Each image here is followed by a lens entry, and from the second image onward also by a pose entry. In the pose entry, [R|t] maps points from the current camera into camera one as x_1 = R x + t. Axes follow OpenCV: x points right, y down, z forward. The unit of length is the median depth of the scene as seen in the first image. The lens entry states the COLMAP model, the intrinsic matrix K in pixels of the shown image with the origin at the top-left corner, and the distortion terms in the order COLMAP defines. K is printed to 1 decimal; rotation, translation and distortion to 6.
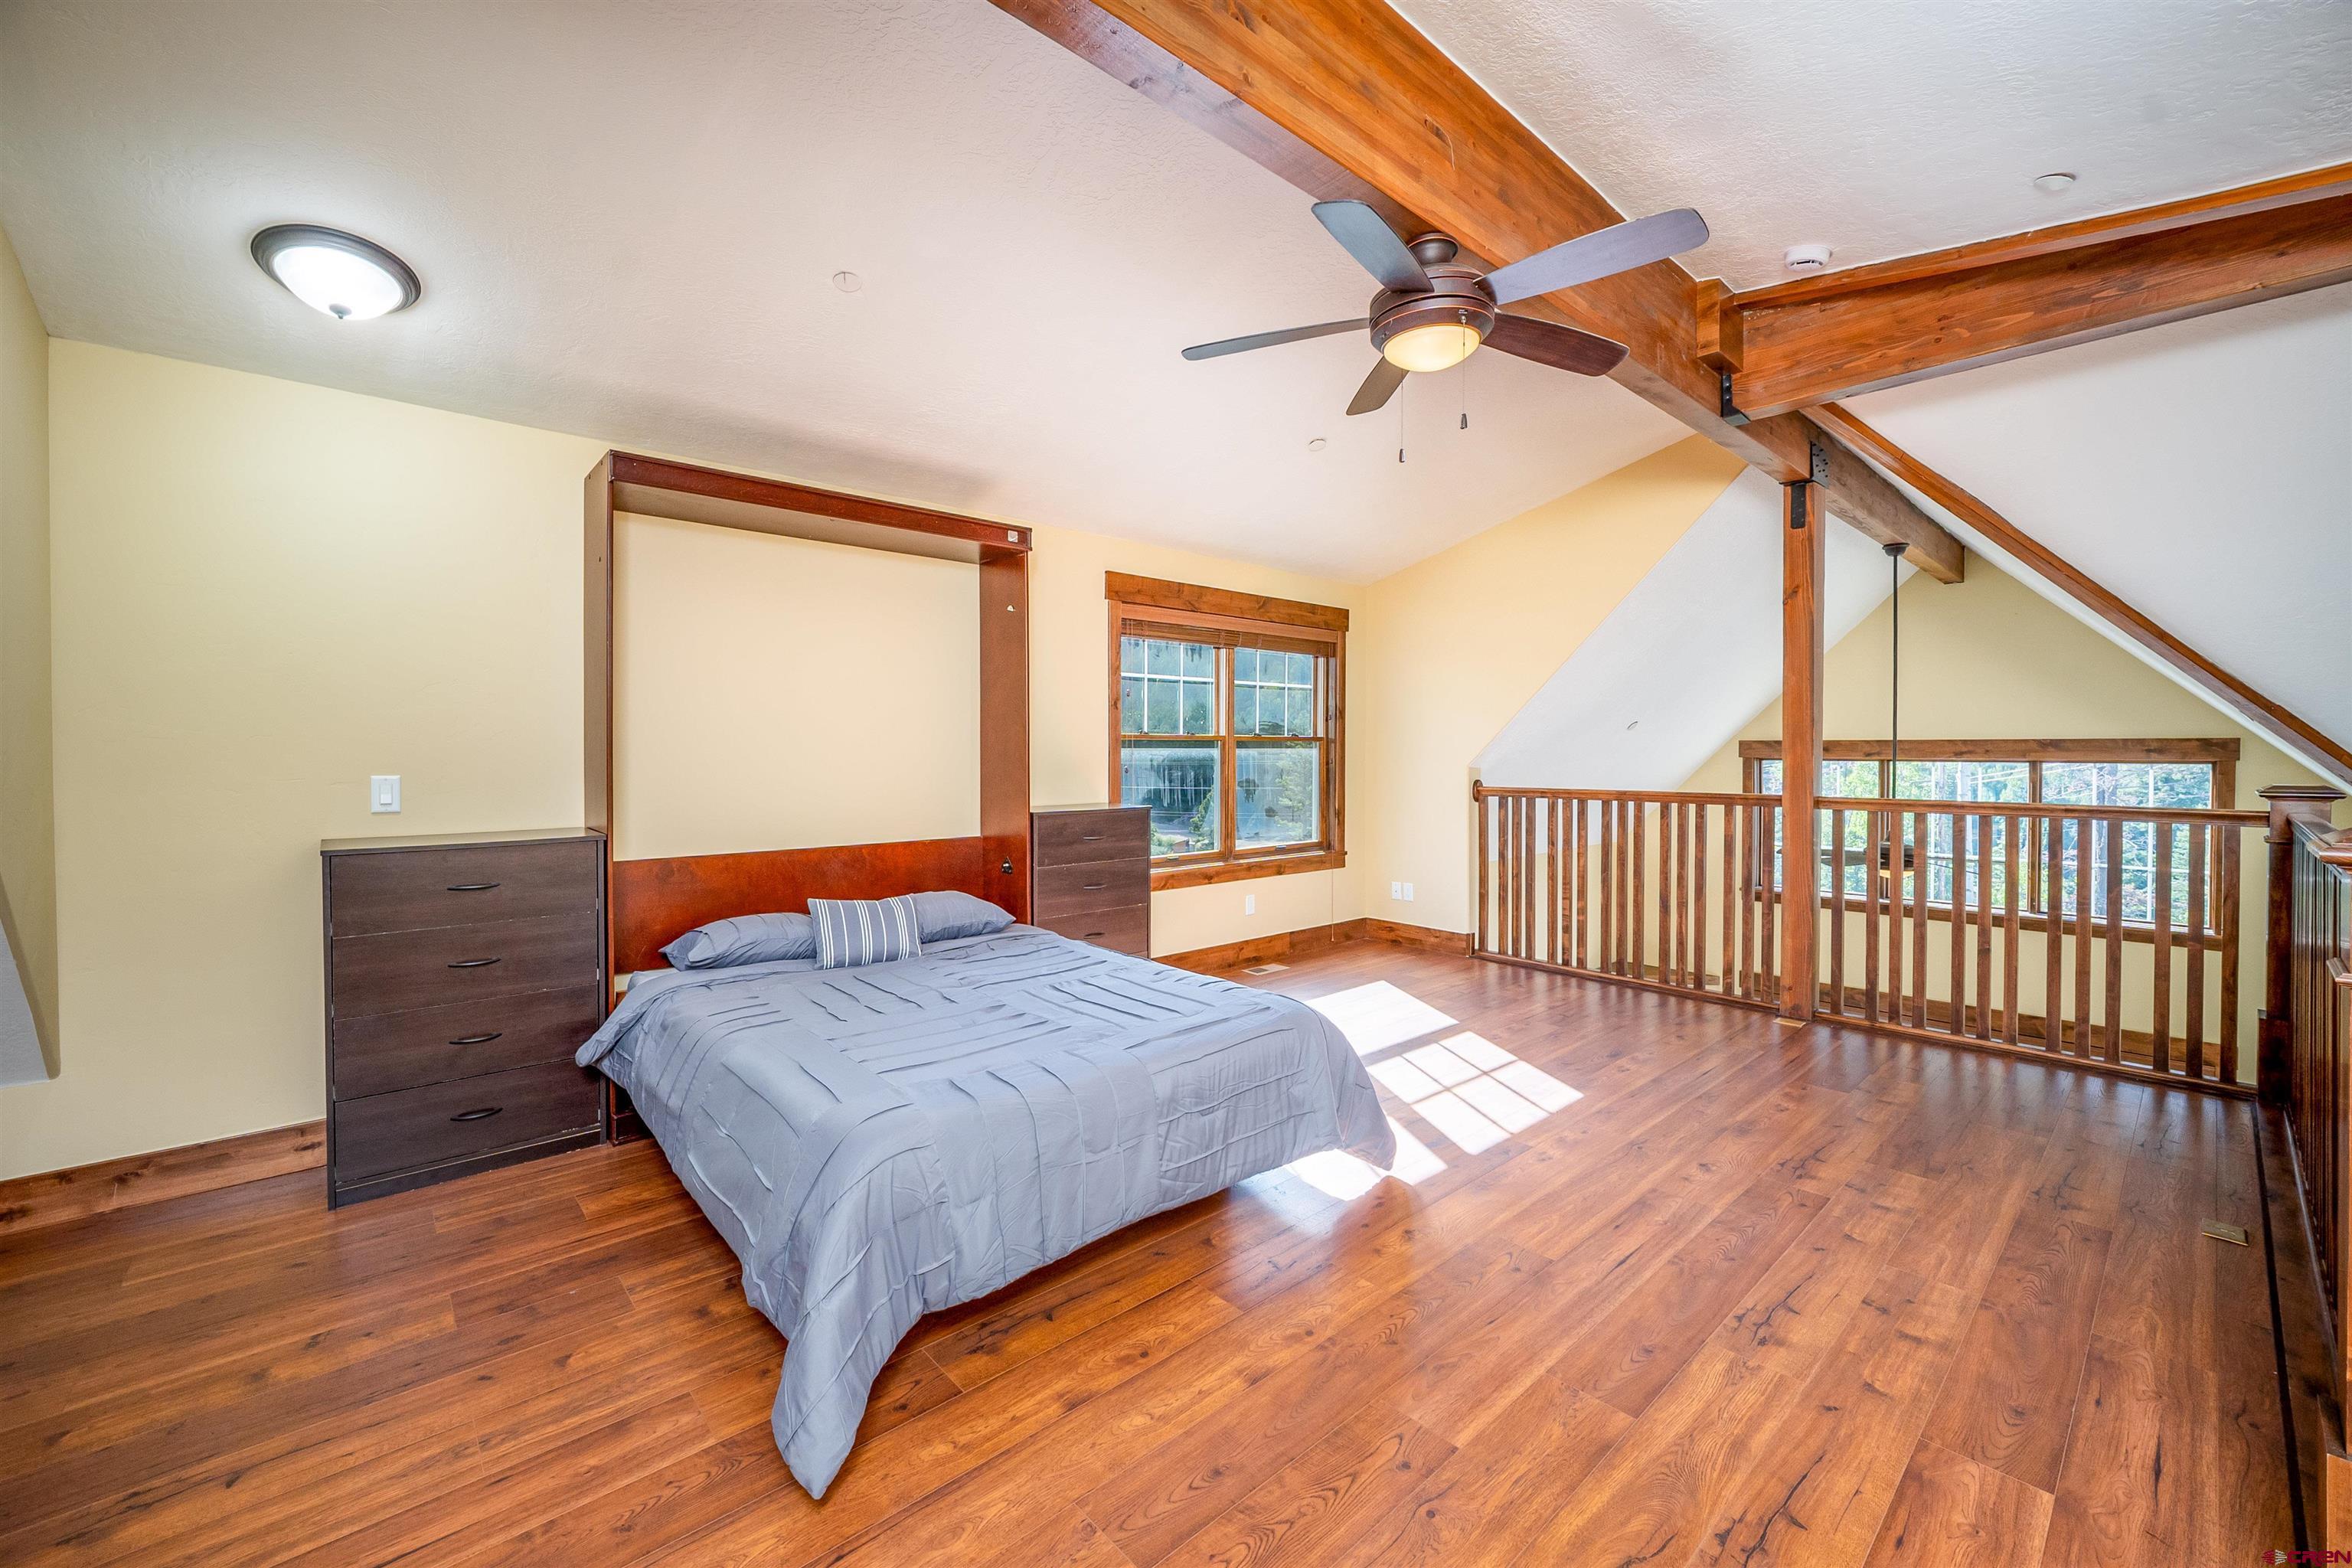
lens RADIAL K [[944.0, 0, 1169.6], [0, 944.0, 775.9], [0, 0, 1]] dist [-0.003731, 0.000394]
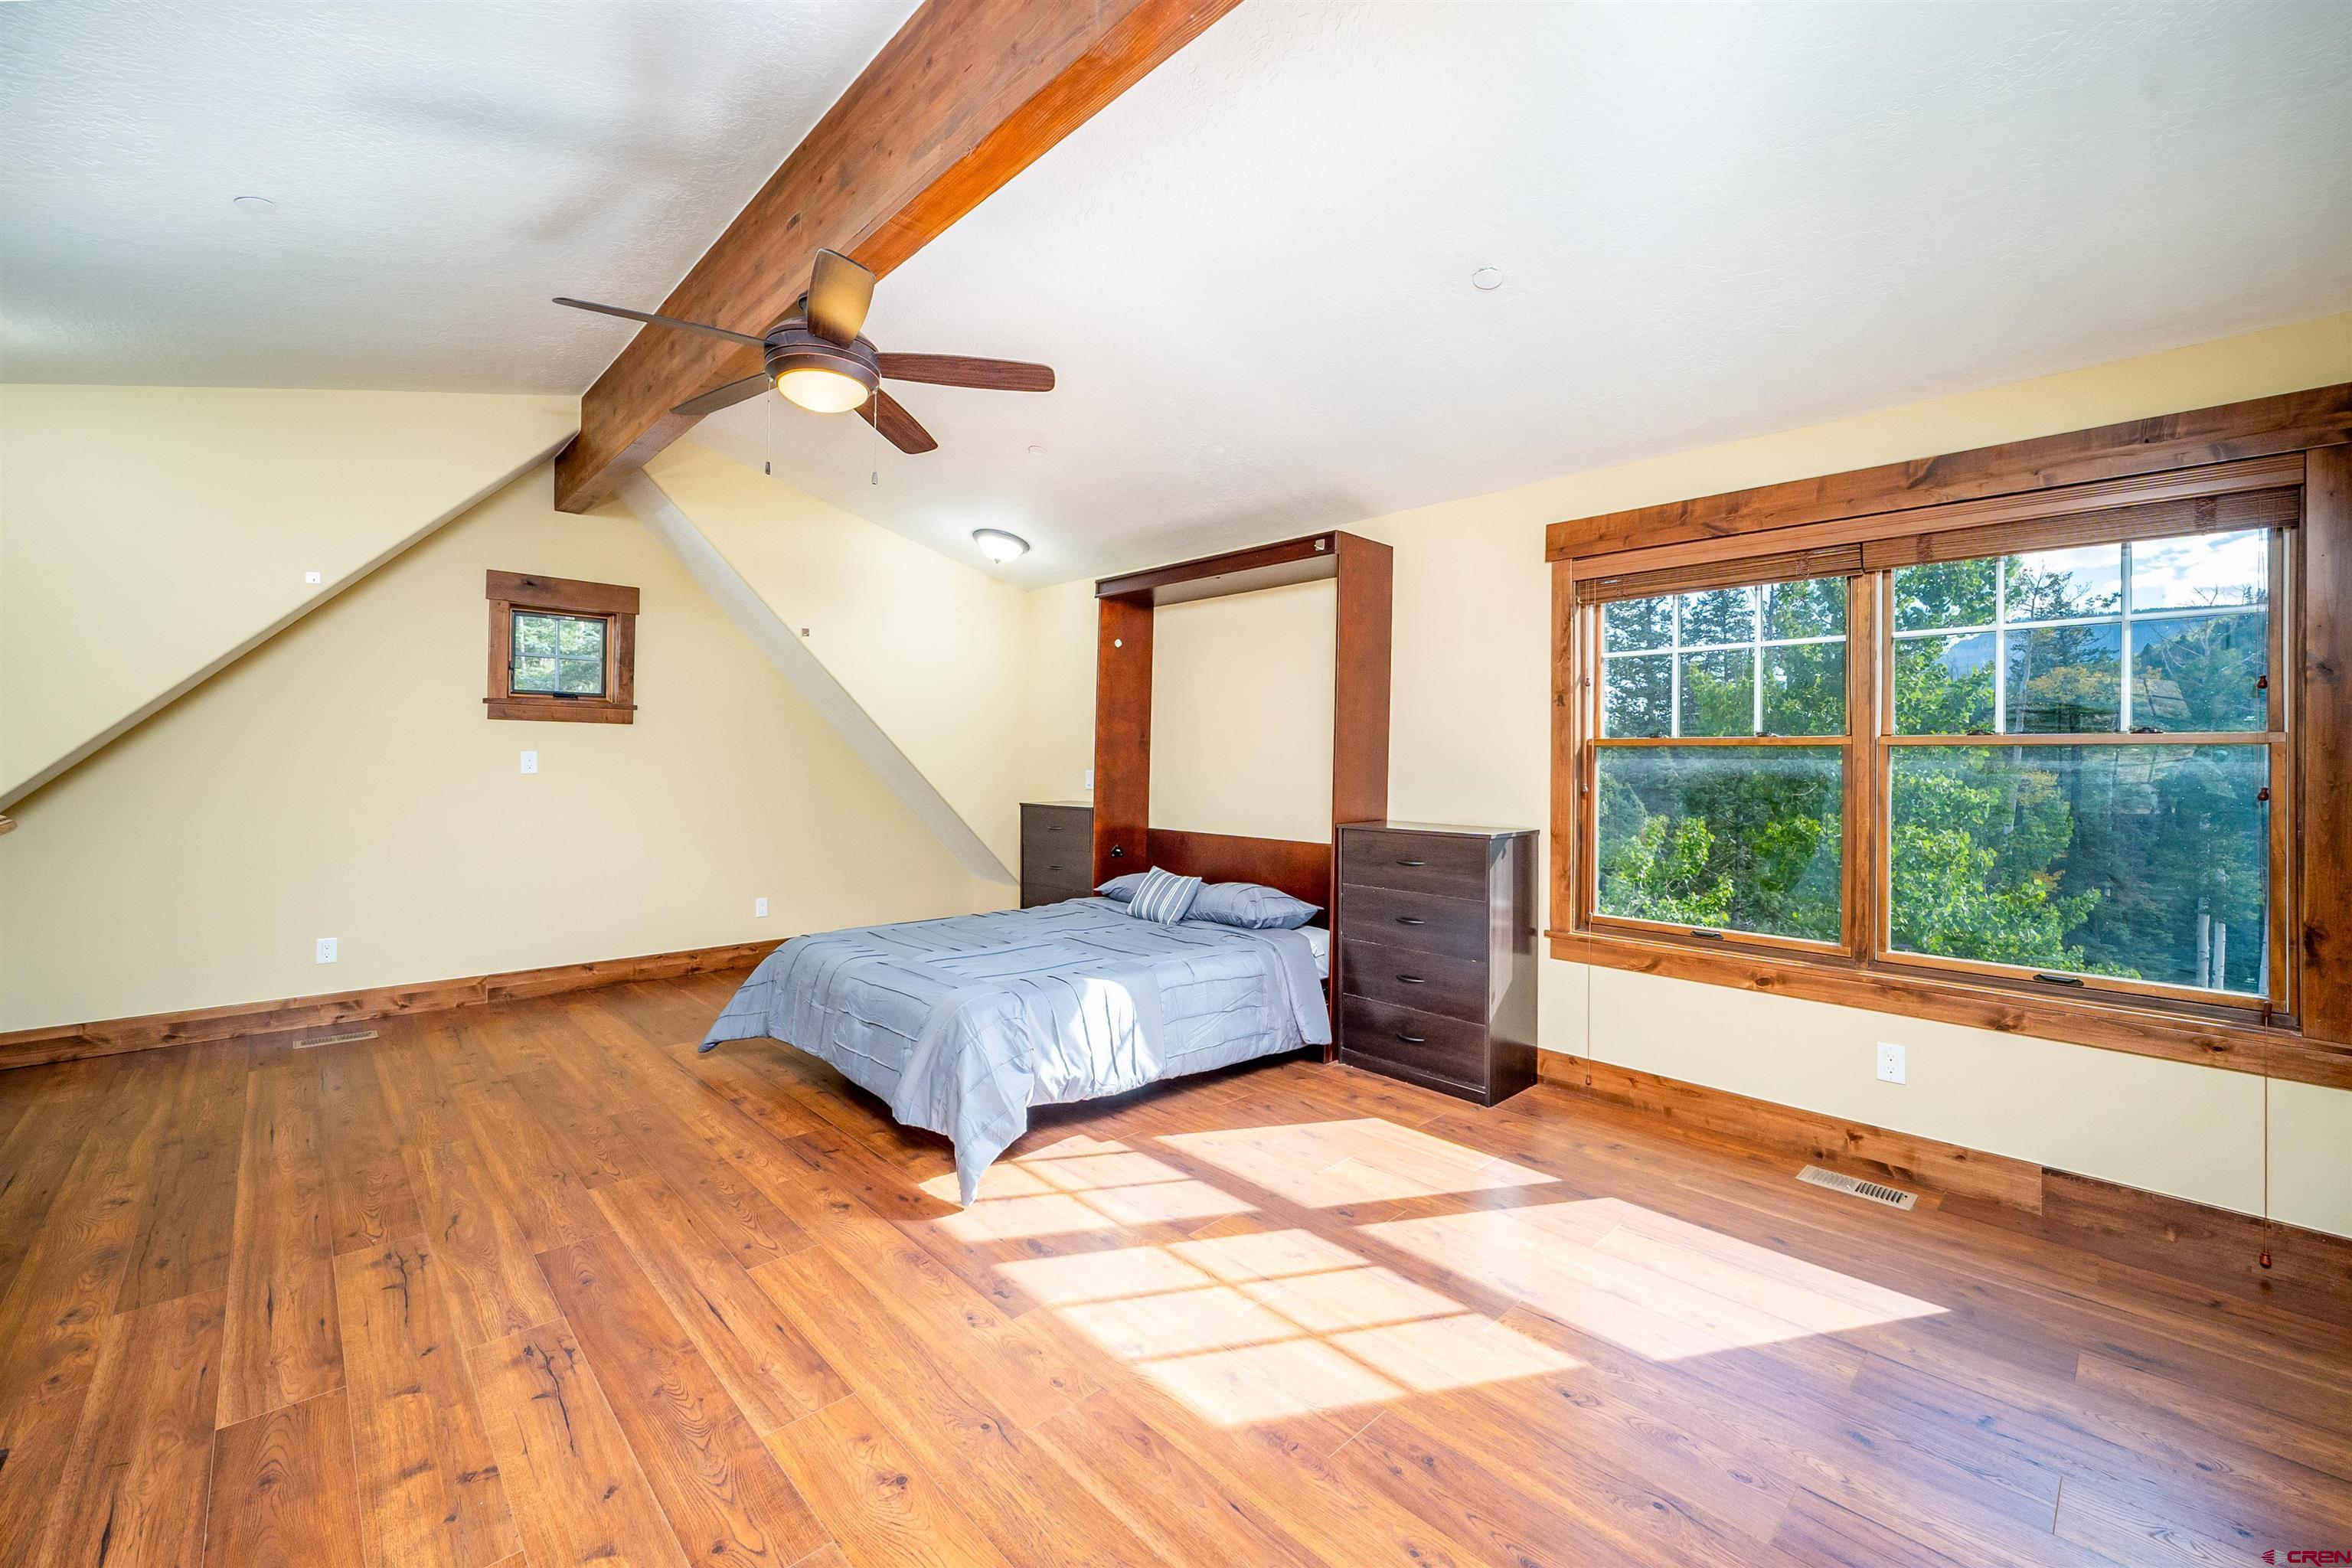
lens RADIAL K [[944.0, 0, 1169.6], [0, 944.0, 760.1], [0, 0, 1]] dist [-0.003731, 0.000394]
pose [[0.026915, -0.001206, -0.999637, 1.535136], [-0.036722, 0.999323, -0.002195, -0.034052], [0.998963, 0.036768, 0.026852, 1.525133]]
